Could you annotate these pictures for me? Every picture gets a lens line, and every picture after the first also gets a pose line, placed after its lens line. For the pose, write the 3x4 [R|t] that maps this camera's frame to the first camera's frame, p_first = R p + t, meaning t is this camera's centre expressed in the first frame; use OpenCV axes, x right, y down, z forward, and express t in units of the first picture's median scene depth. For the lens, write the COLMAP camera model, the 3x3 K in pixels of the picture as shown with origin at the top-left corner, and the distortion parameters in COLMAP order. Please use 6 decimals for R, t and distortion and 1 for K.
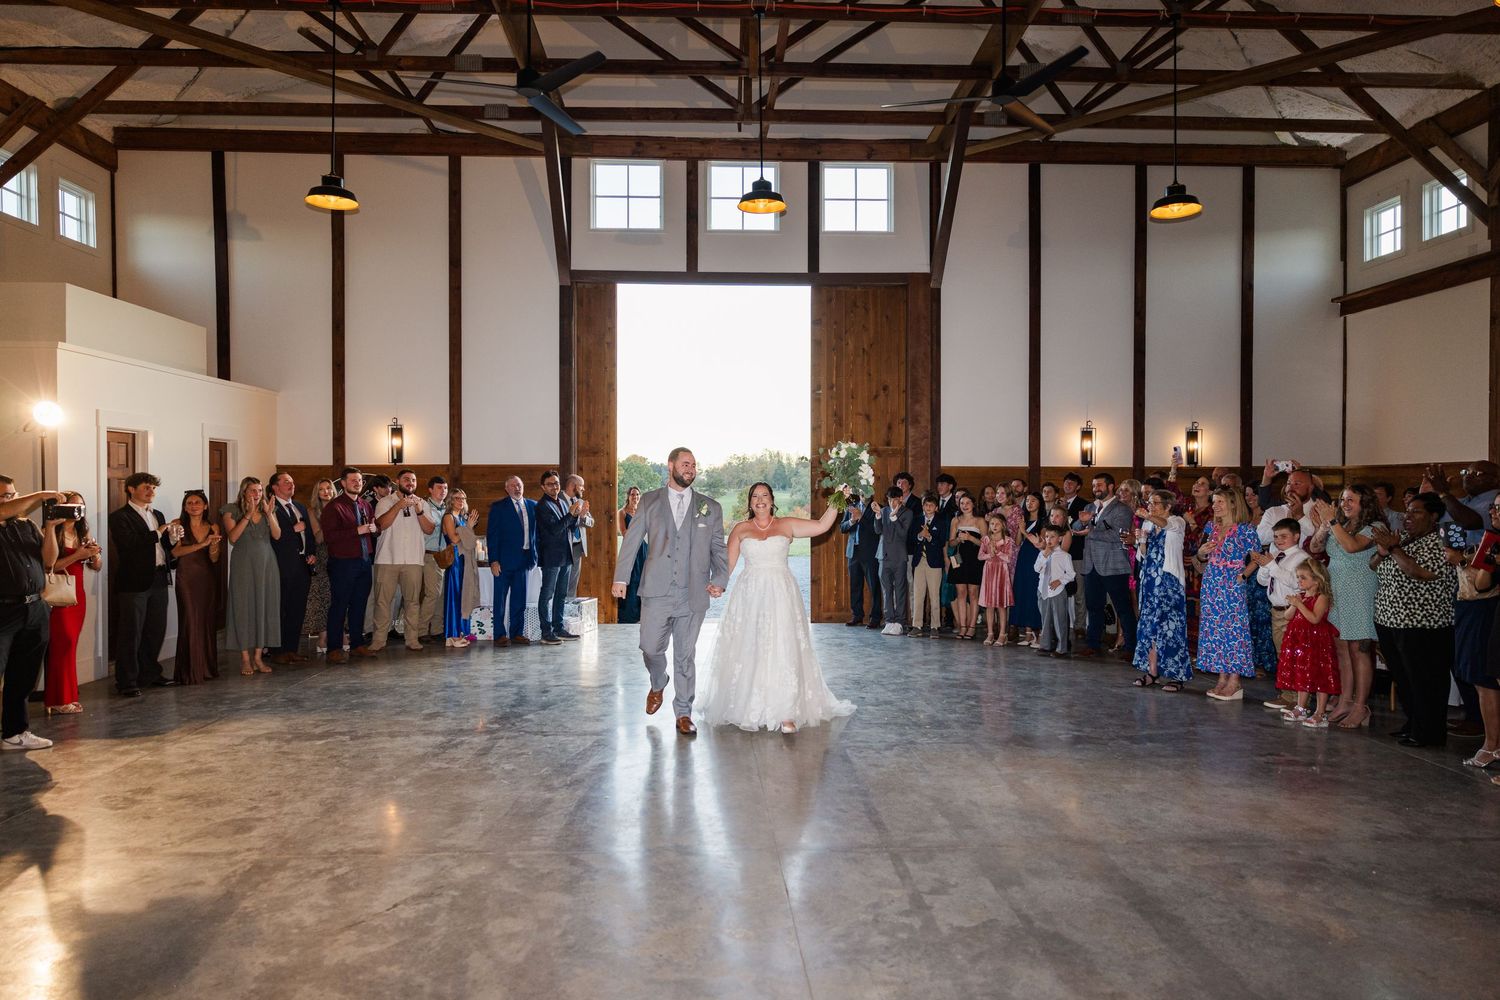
lens RADIAL K [[1029.6, 0, 756.9], [0, 1029.6, 498.4], [0, 0, 1]] dist [-0.012896, 0.011424]
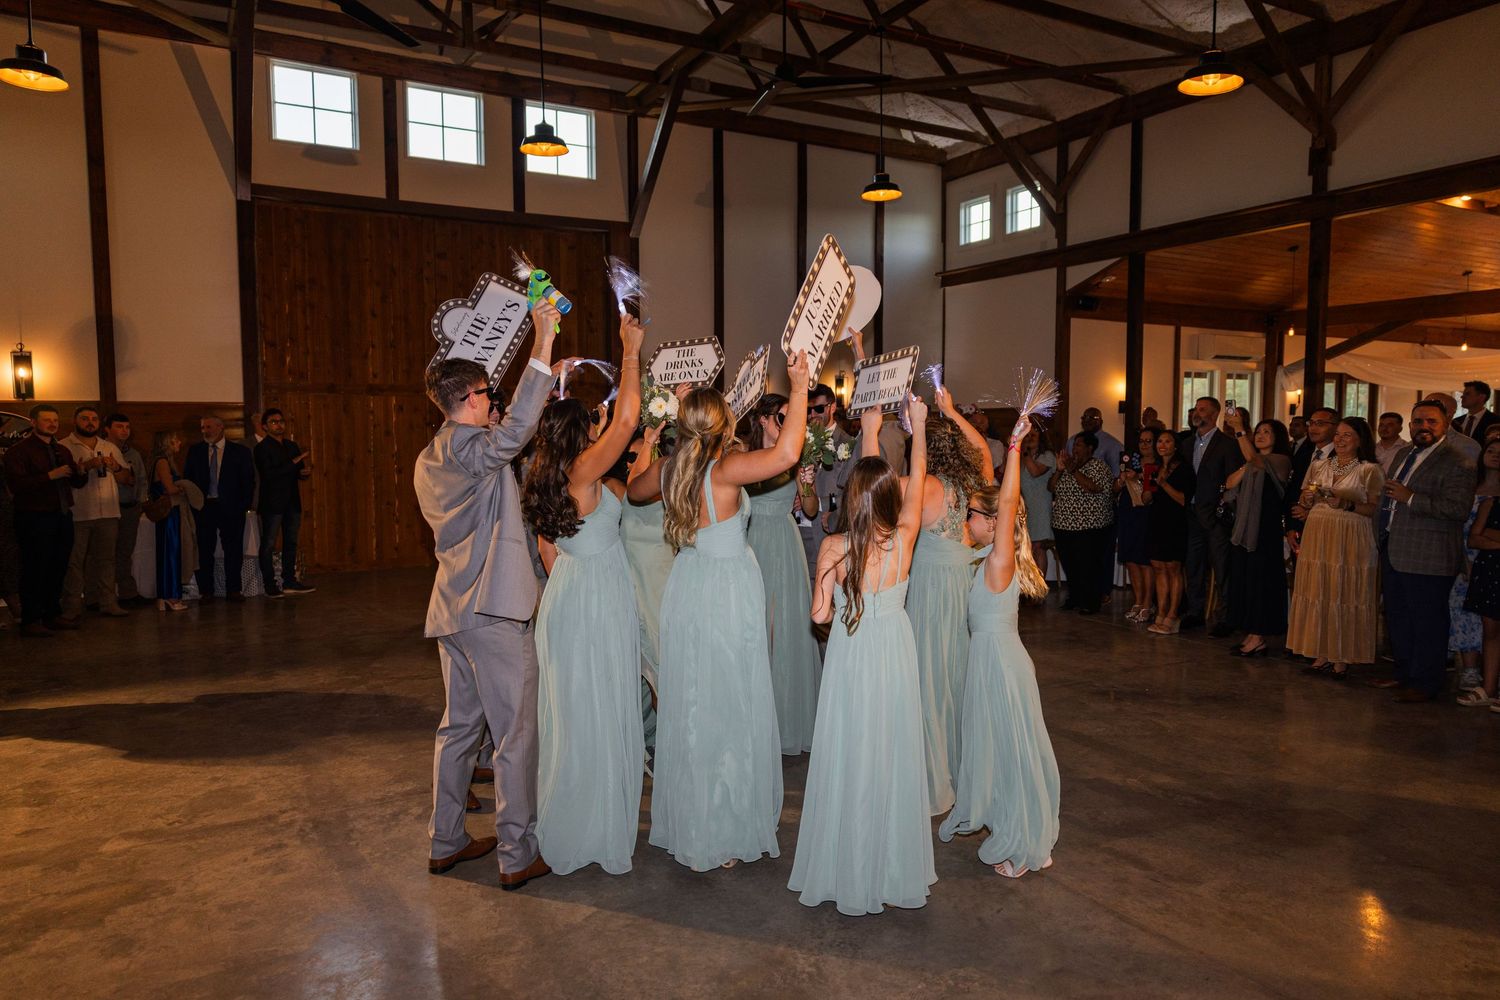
lens RADIAL K [[1029.6, 0, 772.9], [0, 1029.6, 505.7], [0, 0, 1]] dist [-0.012896, 0.011424]
pose [[0.883282, -0.036257, 0.467439, -0.205817], [0.005950, 0.997792, 0.066152, 0.000579], [-0.468805, -0.055650, 0.881547, -0.011249]]
